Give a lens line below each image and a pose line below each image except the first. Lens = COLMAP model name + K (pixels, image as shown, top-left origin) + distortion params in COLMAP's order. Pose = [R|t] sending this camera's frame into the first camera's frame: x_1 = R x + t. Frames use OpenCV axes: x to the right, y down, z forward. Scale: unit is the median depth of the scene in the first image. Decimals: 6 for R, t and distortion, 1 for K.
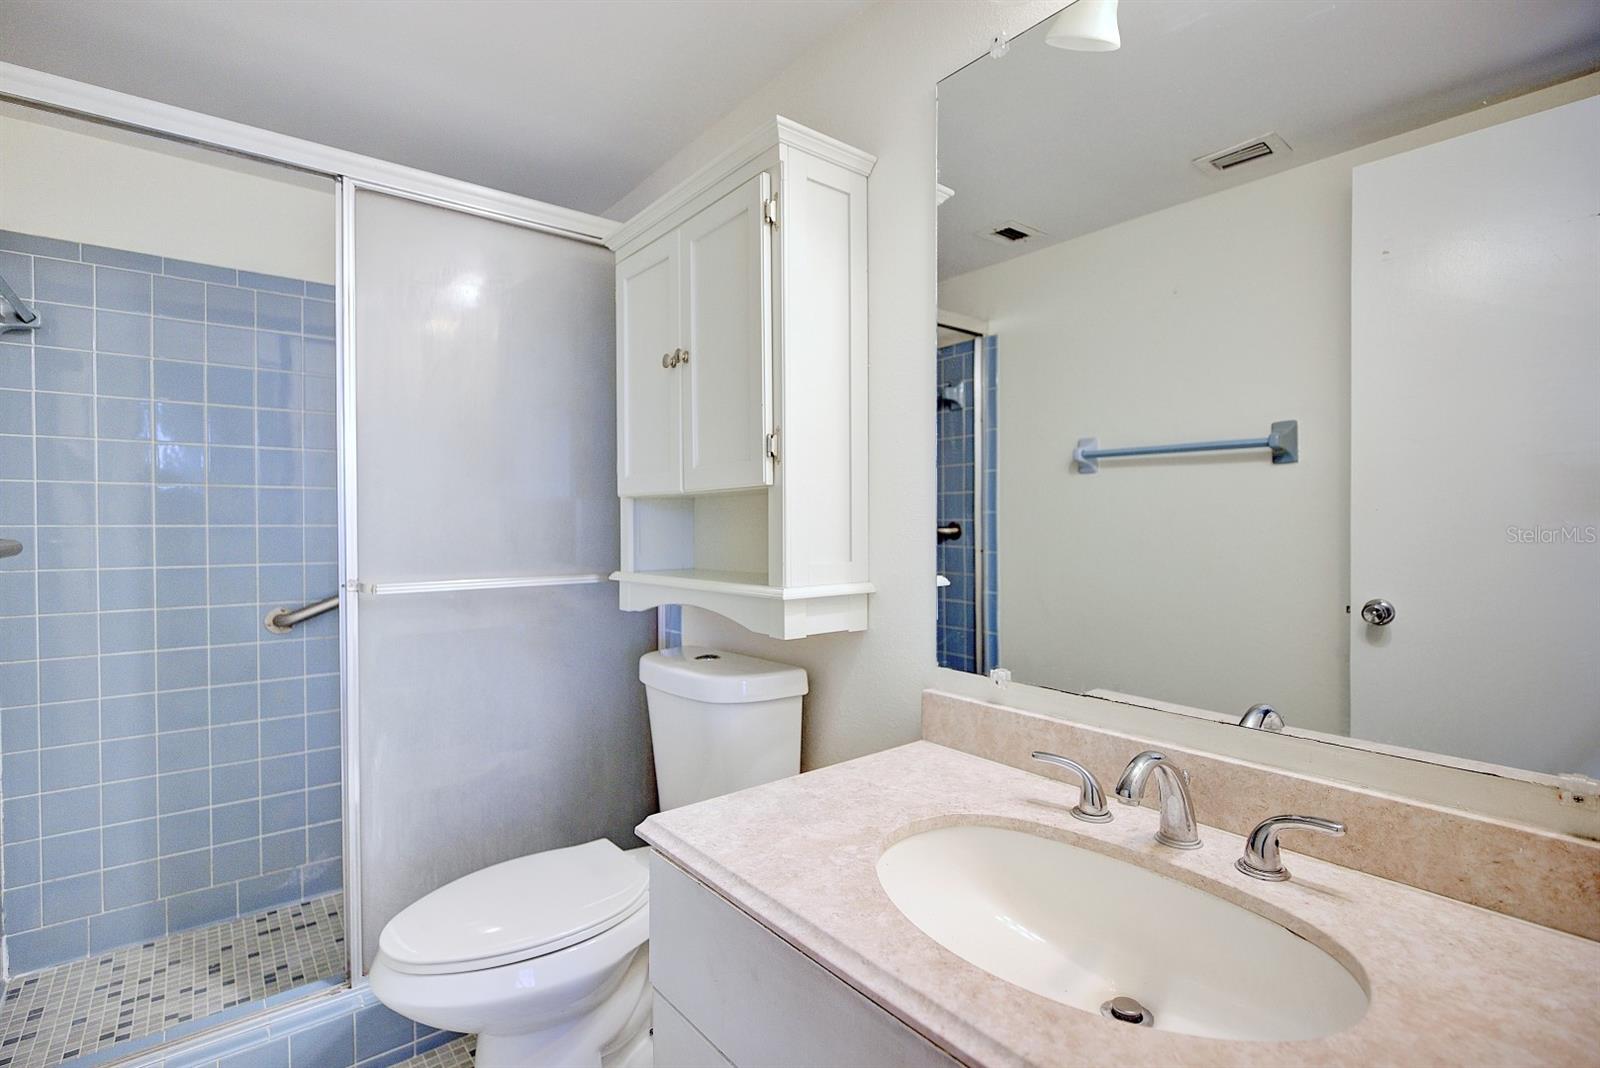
lens RADIAL K [[769.9, 0, 790.0], [0, 769.9, 532.1], [0, 0, 1]] dist [0.021697, -0.000256]
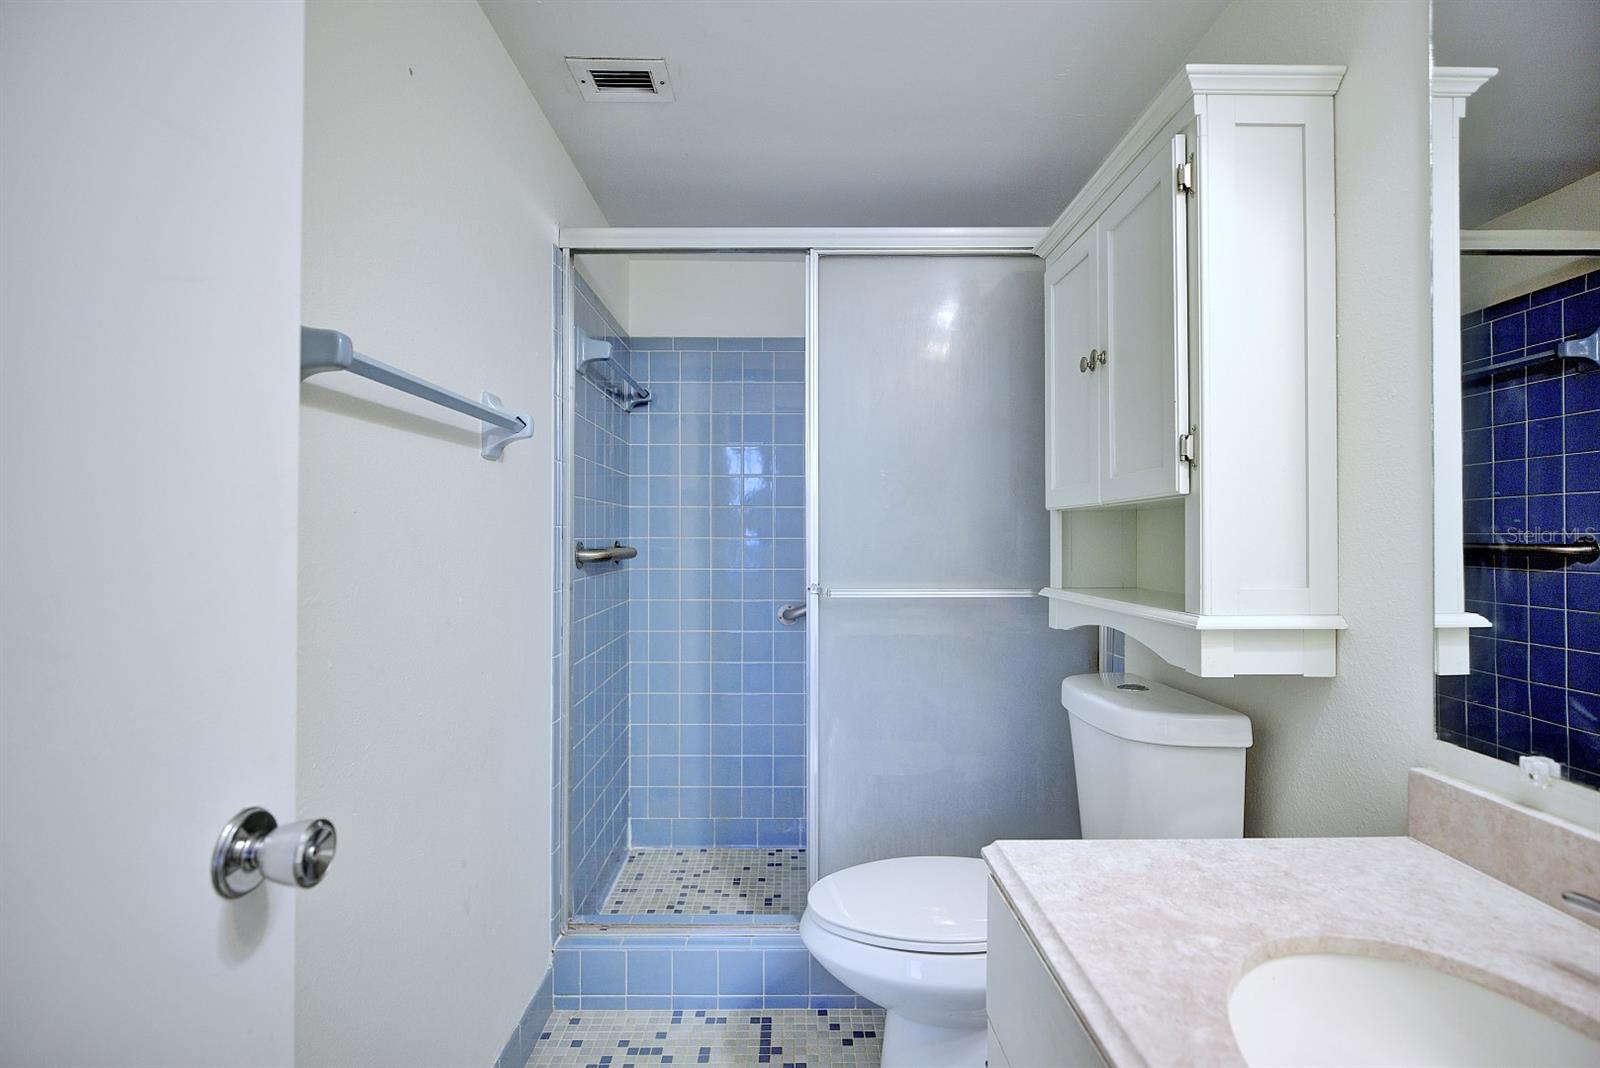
lens RADIAL K [[769.9, 0, 794.4], [0, 769.9, 532.2], [0, 0, 1]] dist [0.021697, -0.000256]
pose [[0.793863, 0.000101, -0.608097, 0.133603], [-0.009884, 0.999870, -0.012736, -0.002852], [0.608016, 0.016121, 0.793761, 0.044990]]
